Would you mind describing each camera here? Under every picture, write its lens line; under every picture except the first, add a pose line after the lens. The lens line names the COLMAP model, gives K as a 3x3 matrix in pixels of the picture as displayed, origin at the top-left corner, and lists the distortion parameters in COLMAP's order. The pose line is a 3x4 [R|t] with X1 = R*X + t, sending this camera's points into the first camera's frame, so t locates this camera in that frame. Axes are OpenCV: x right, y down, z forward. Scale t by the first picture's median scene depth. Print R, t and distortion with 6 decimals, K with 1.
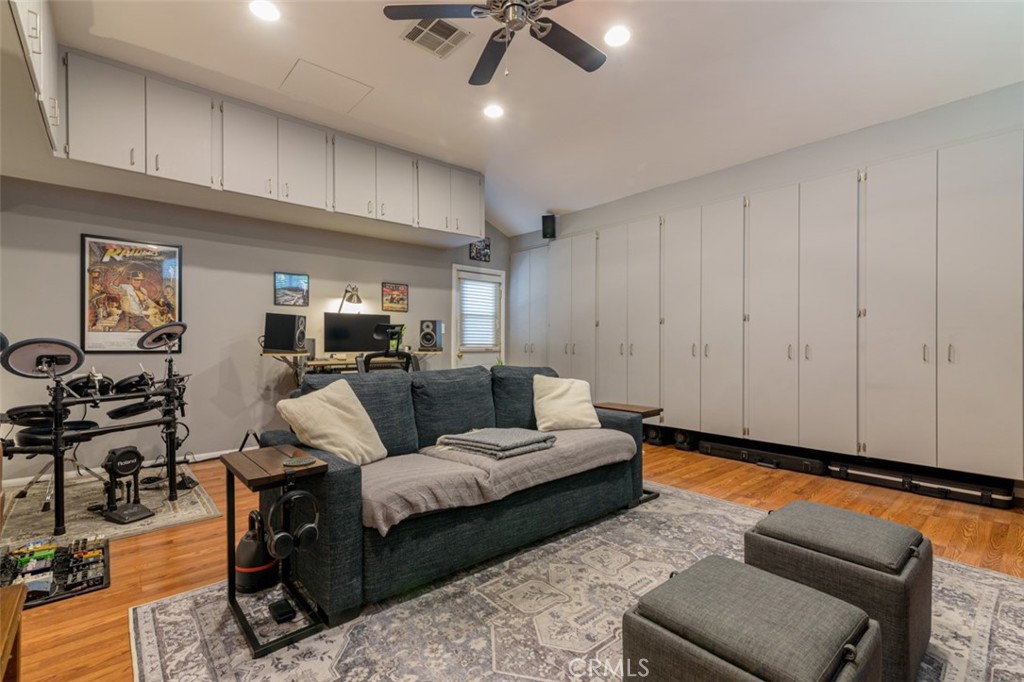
lens RADIAL K [[463.1, 0, 512.0], [0, 463.1, 341.0], [0, 0, 1]] dist [0.000024, -0.000001]
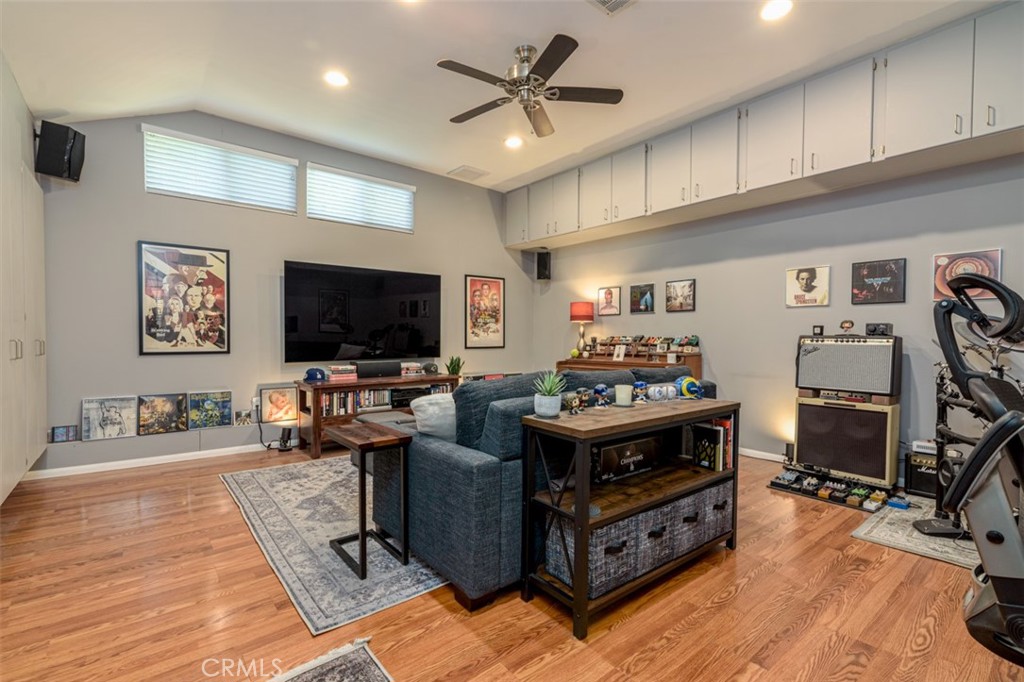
lens RADIAL K [[463.1, 0, 512.0], [0, 463.1, 341.0], [0, 0, 1]] dist [0.000024, -0.000001]
pose [[-0.999175, -0.005209, 0.040273, -0.009392], [-0.004853, 0.999948, 0.008950, -0.005741], [-0.040317, 0.008747, -0.999149, 1.881507]]
